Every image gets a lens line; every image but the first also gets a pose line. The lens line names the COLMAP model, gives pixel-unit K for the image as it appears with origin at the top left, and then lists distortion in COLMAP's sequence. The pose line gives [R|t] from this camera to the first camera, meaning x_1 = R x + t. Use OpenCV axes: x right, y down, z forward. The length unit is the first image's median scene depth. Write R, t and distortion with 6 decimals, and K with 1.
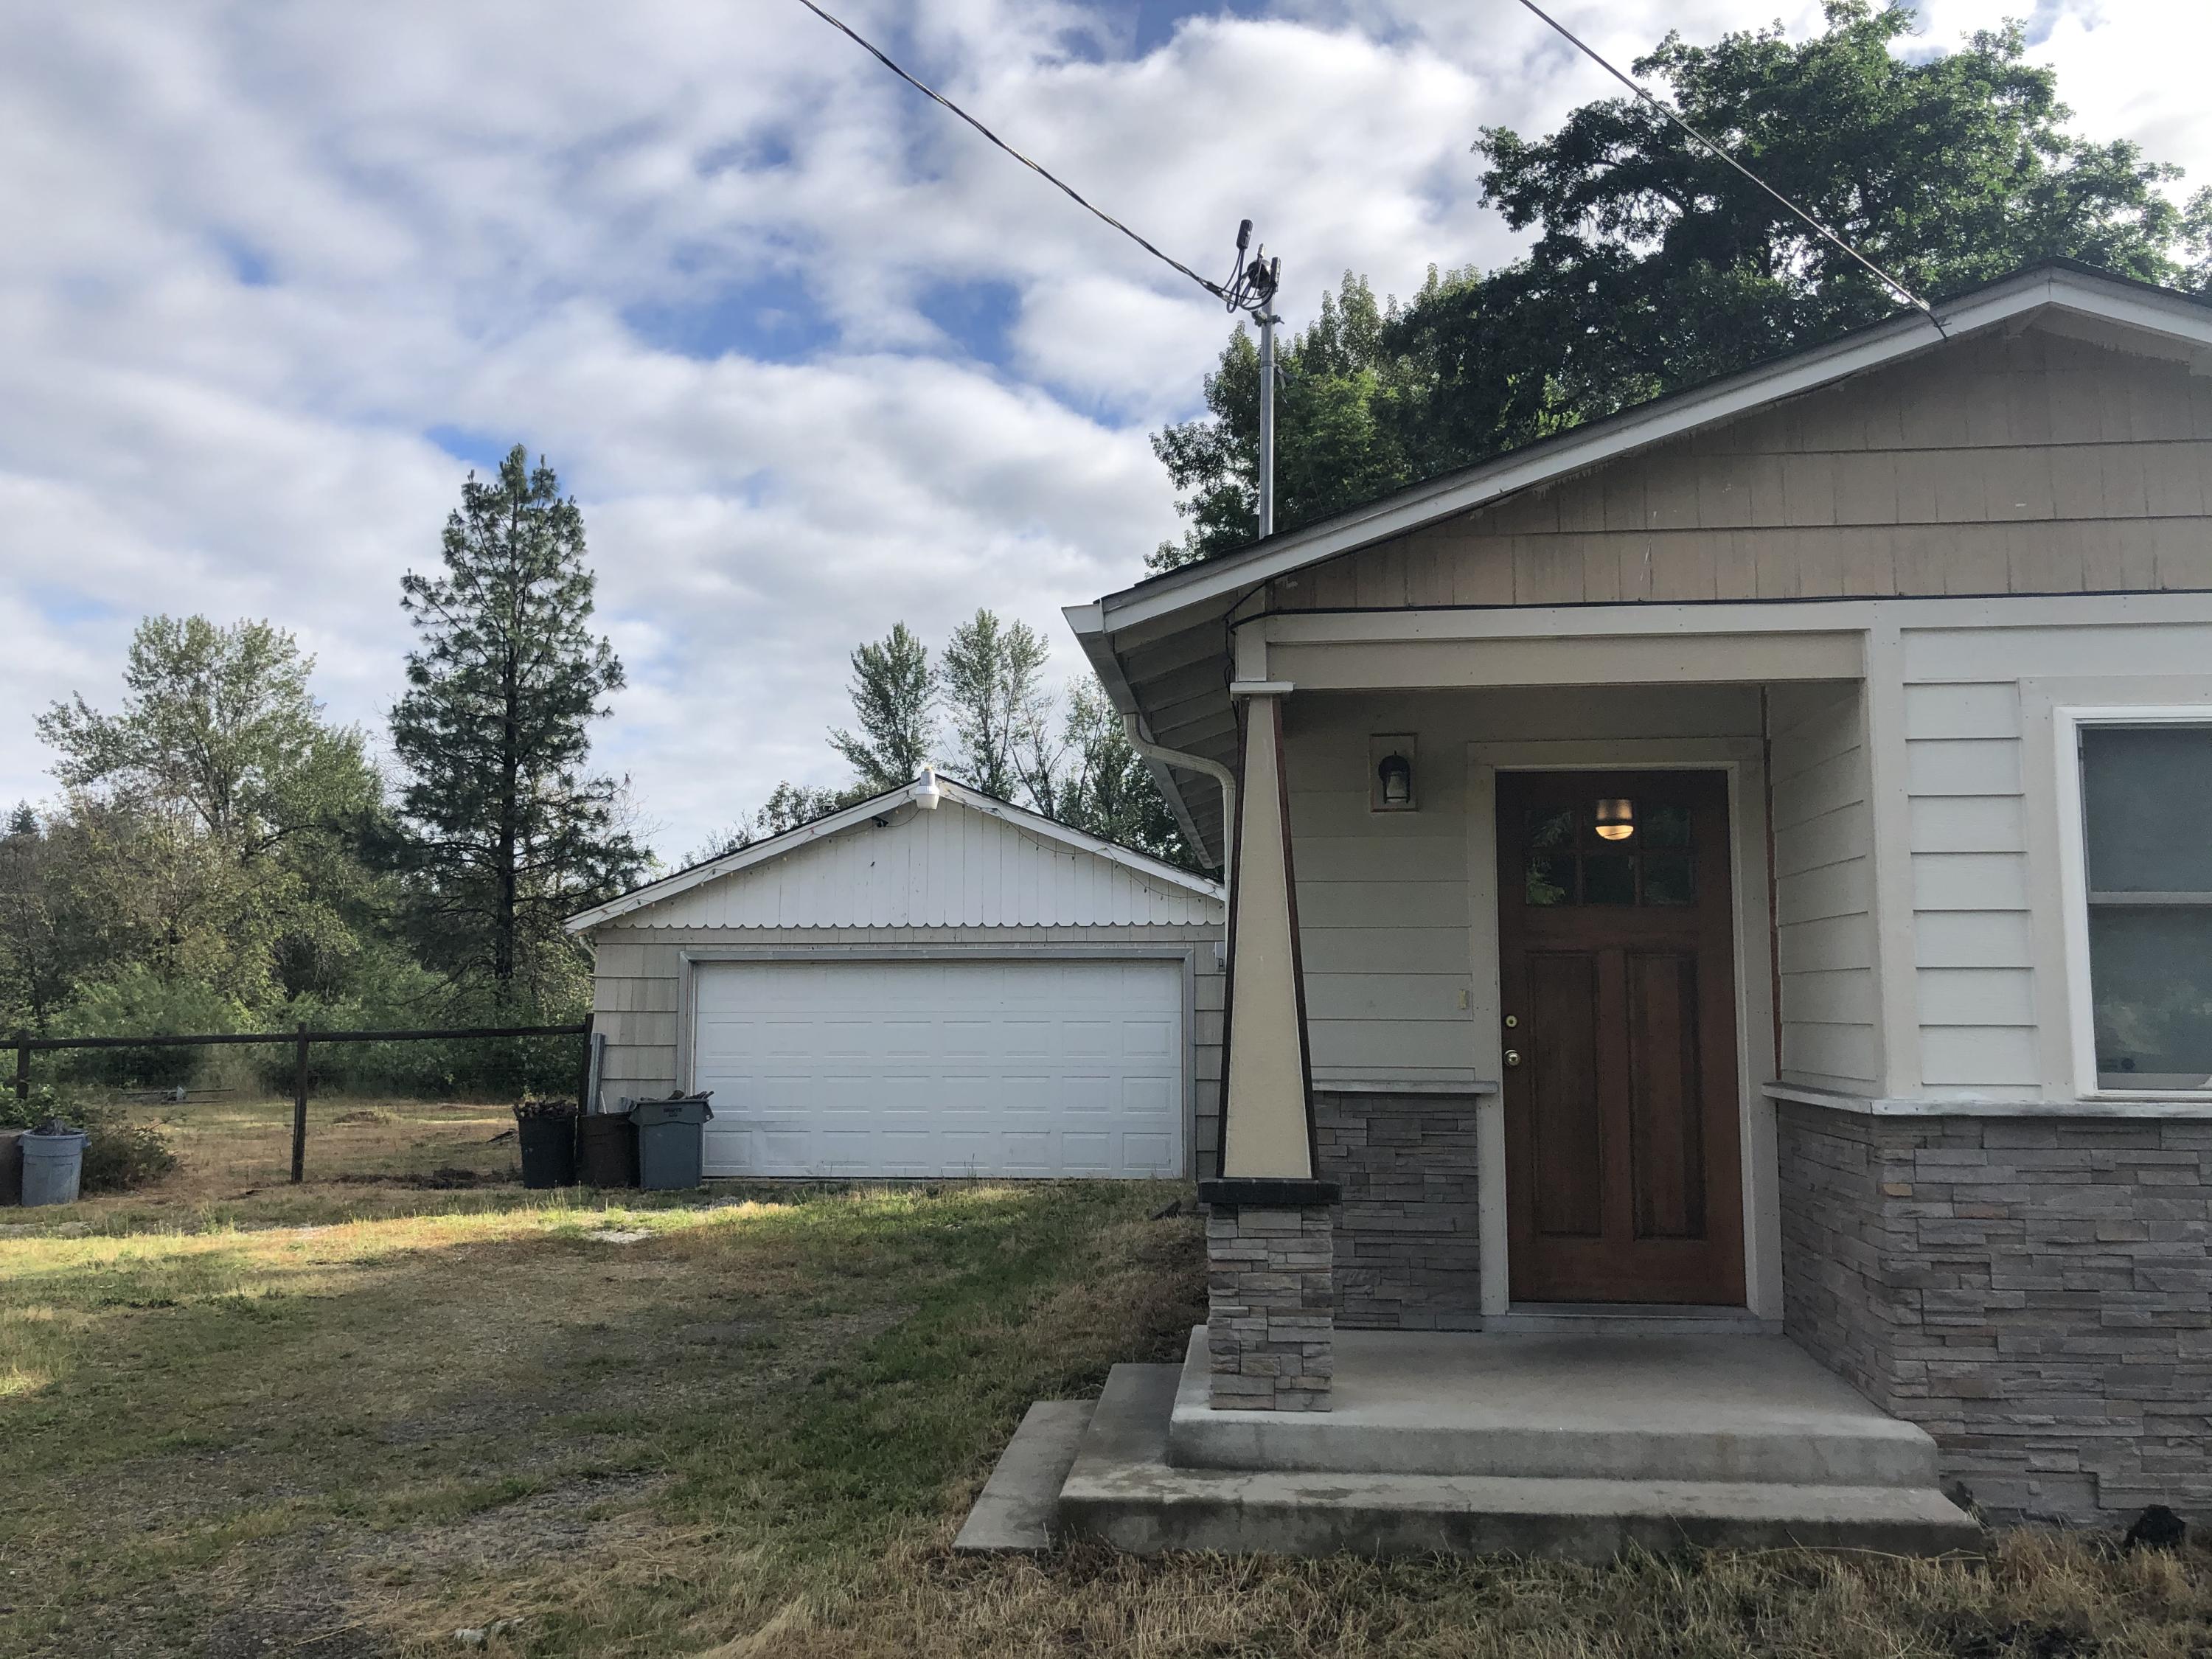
lens RADIAL K [[1827.0, 0, 1108.8], [0, 1827.0, 787.4], [0, 0, 1]] dist [0.043009, -0.036954]
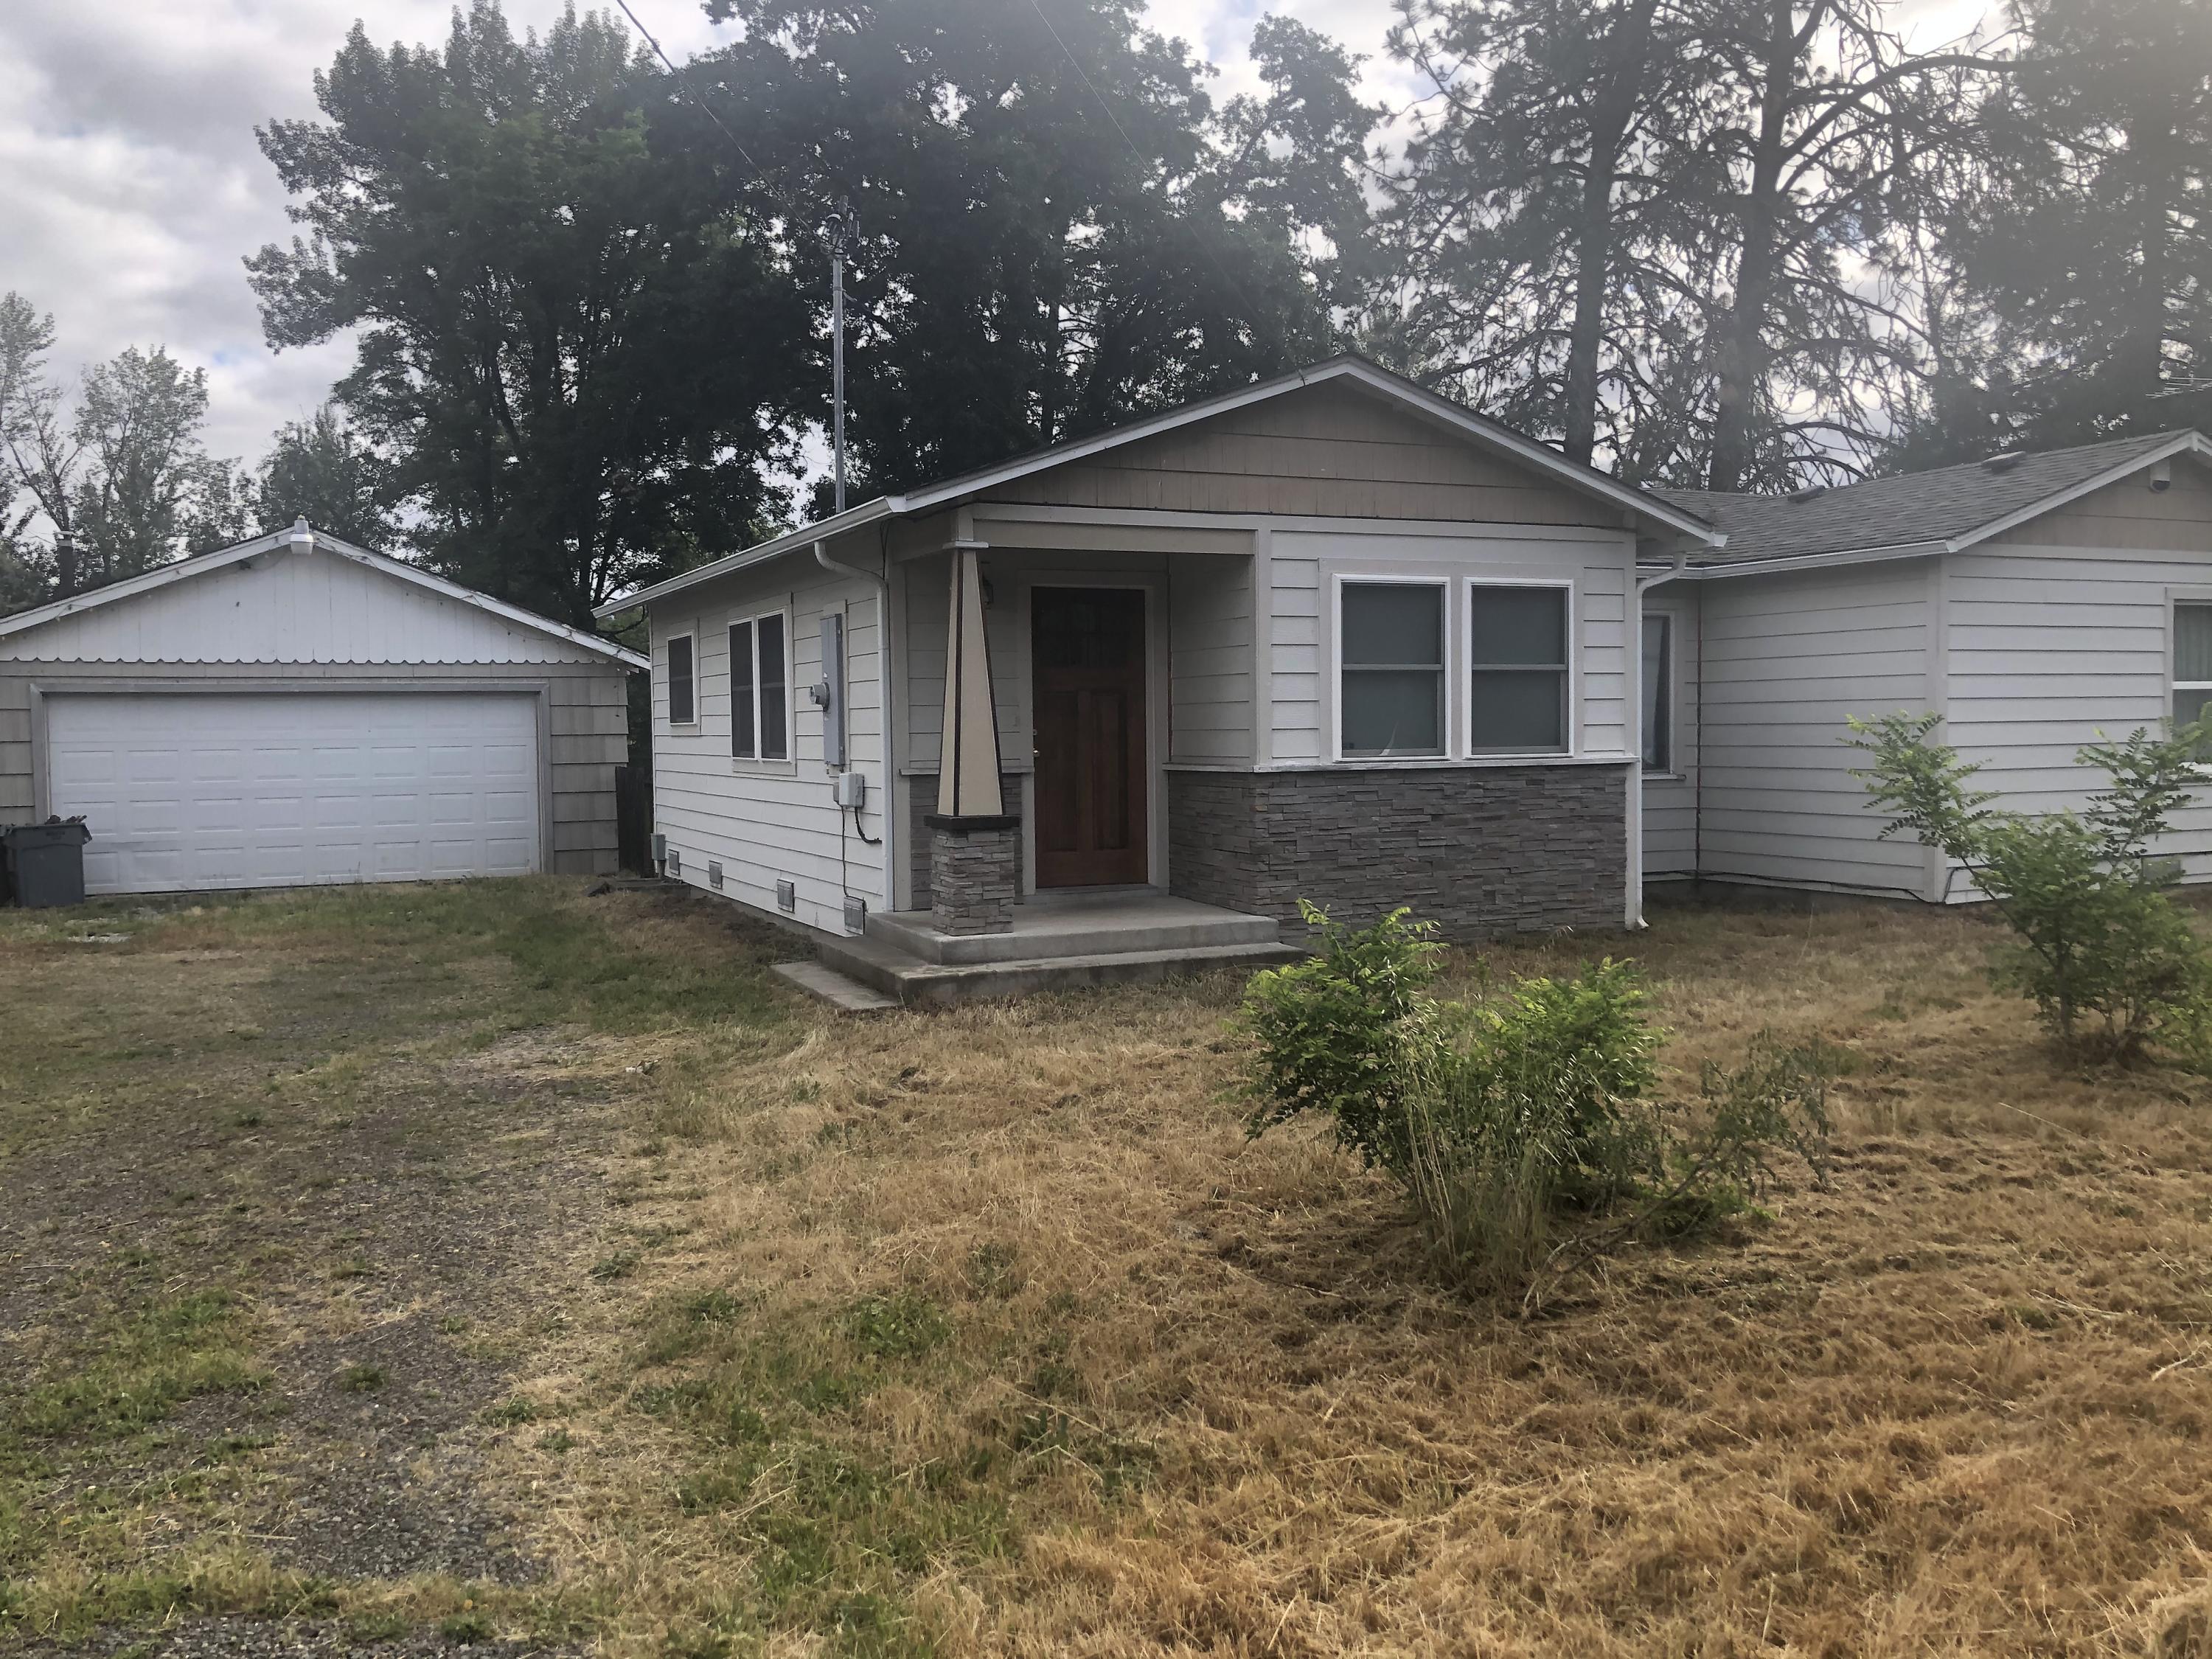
lens RADIAL K [[1827.0, 0, 1115.1], [0, 1827.0, 797.7], [0, 0, 1]] dist [0.043009, -0.036954]
pose [[0.863742, -0.031426, 0.502953, -0.235552], [-0.046739, 0.988756, 0.142048, -0.024203], [-0.501762, -0.146200, 0.852561, -0.209945]]
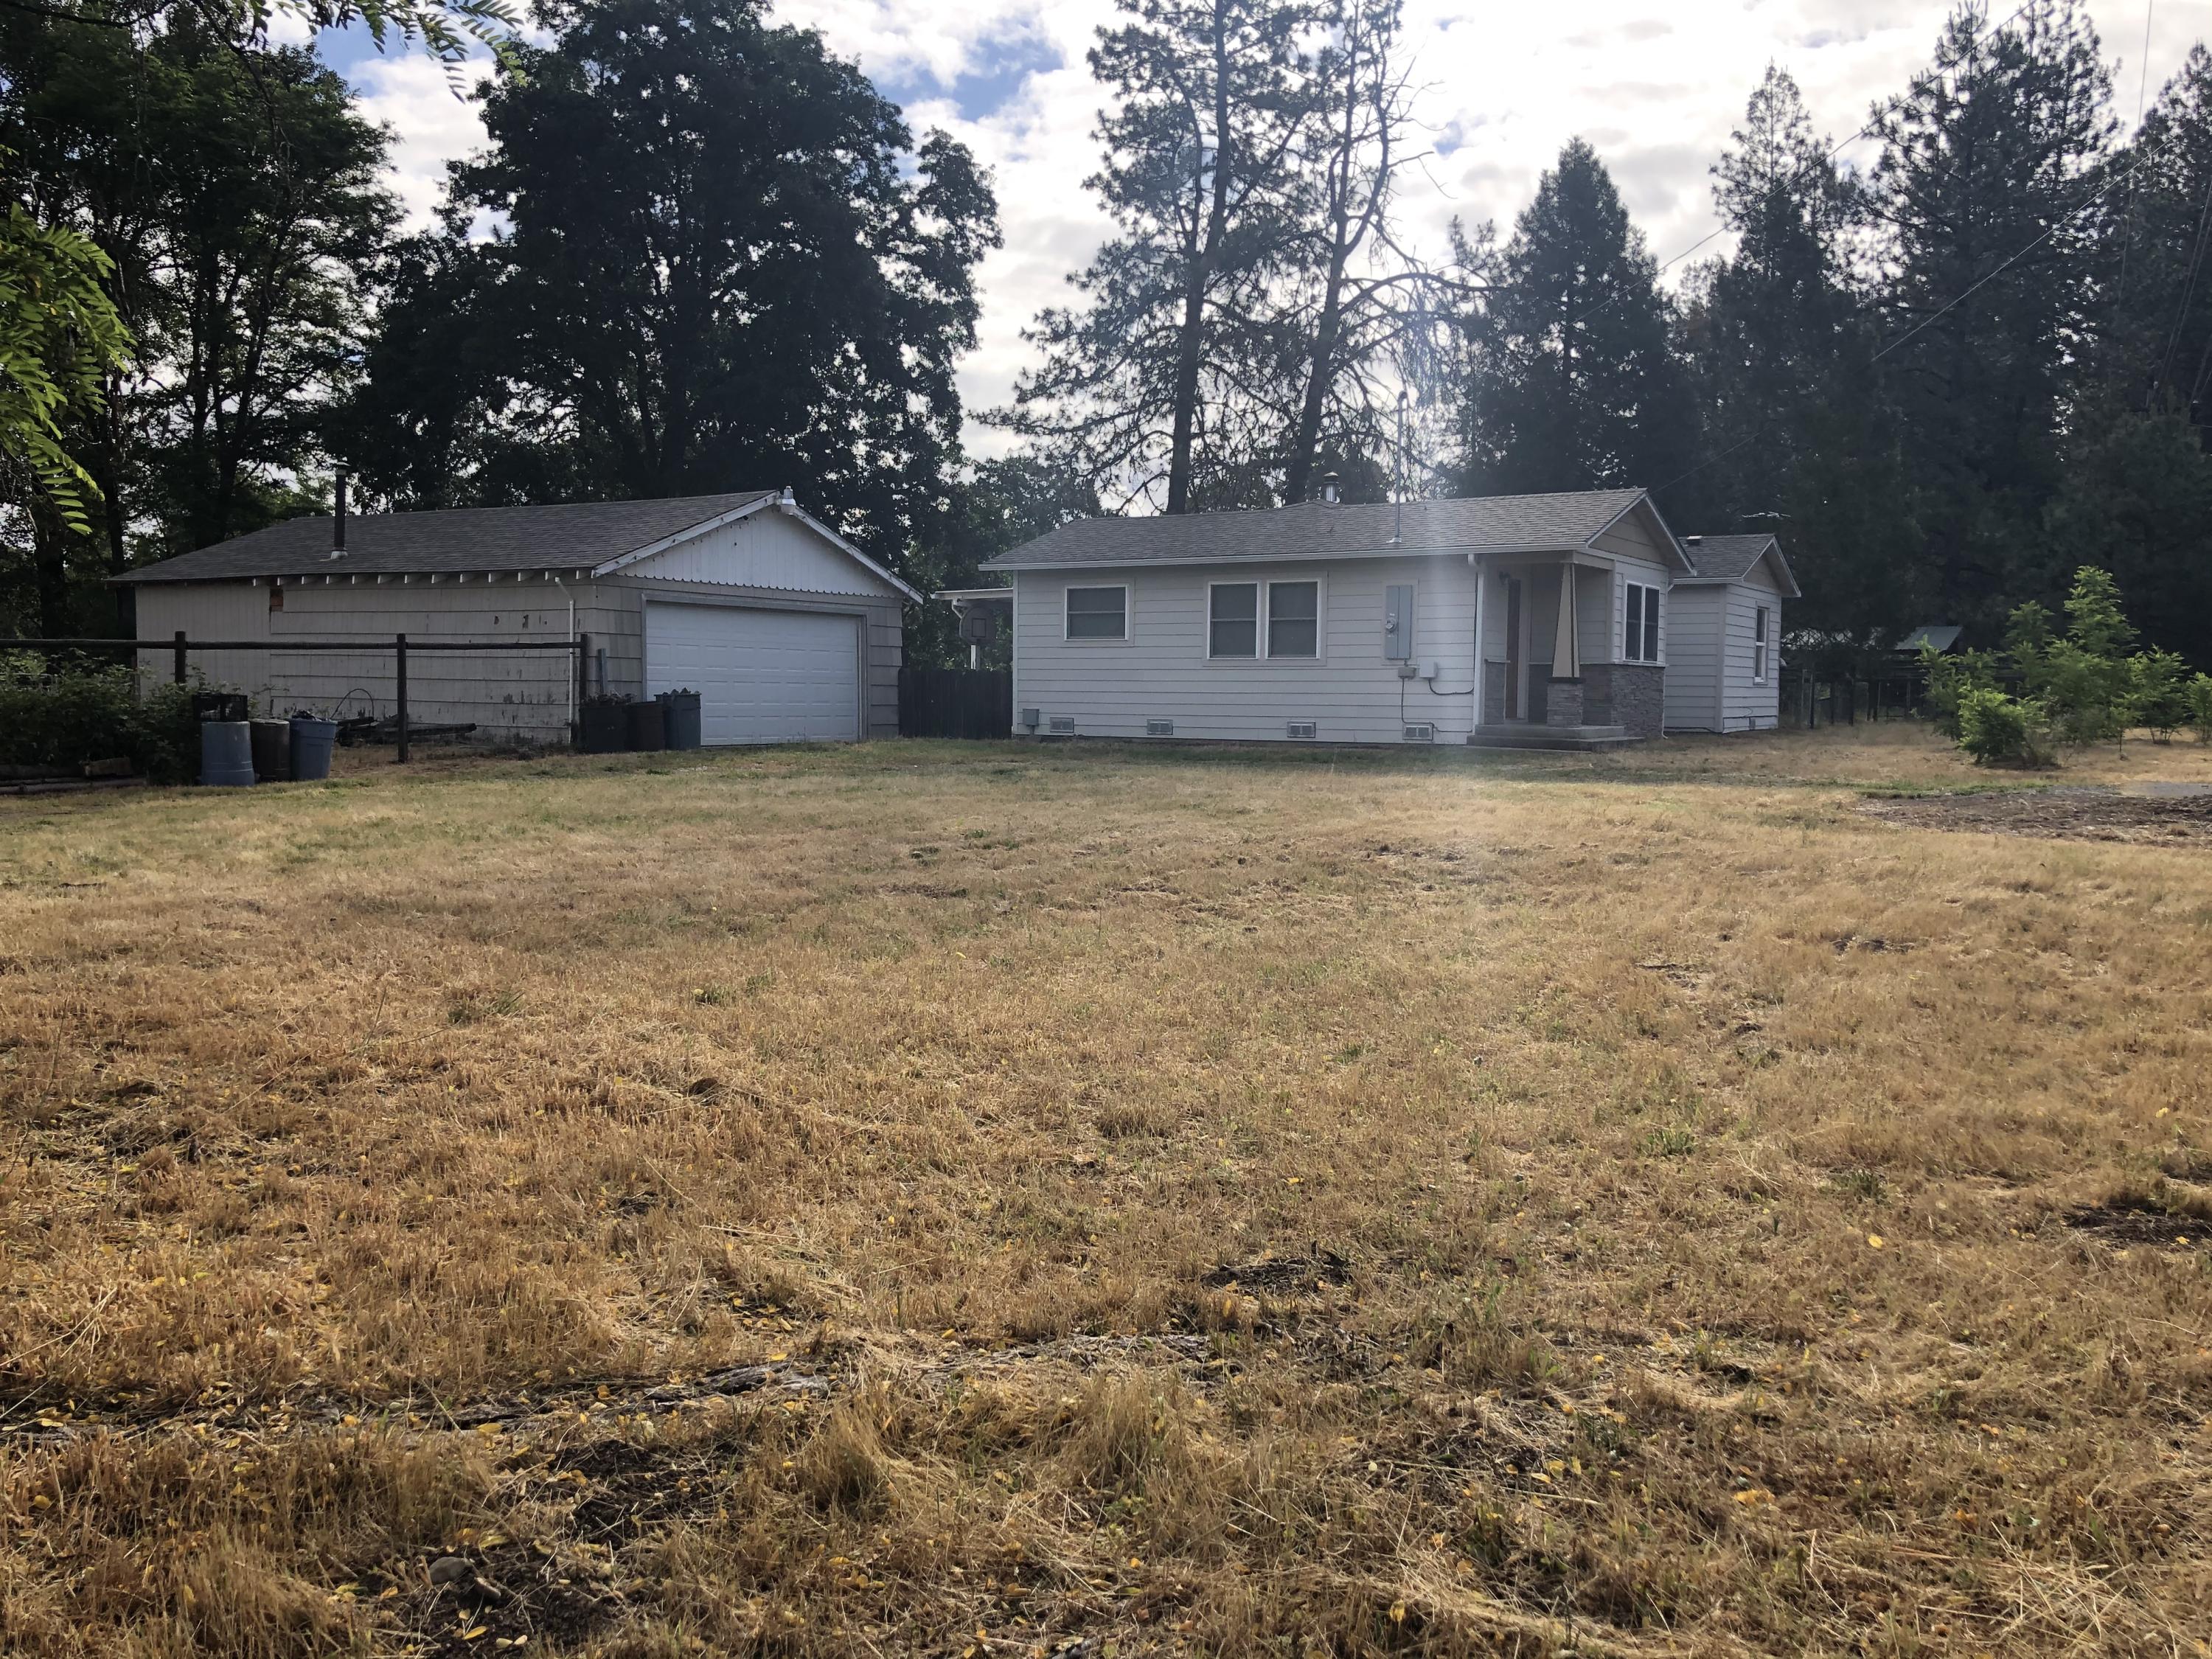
lens RADIAL K [[1827.0, 0, 1104.7], [0, 1827.0, 825.8], [0, 0, 1]] dist [0.043009, -0.036954]
pose [[0.439322, -0.062831, 0.896130, -1.410659], [-0.114943, 0.985420, 0.125441, 0.046465], [-0.890946, -0.158113, 0.425695, 0.029011]]
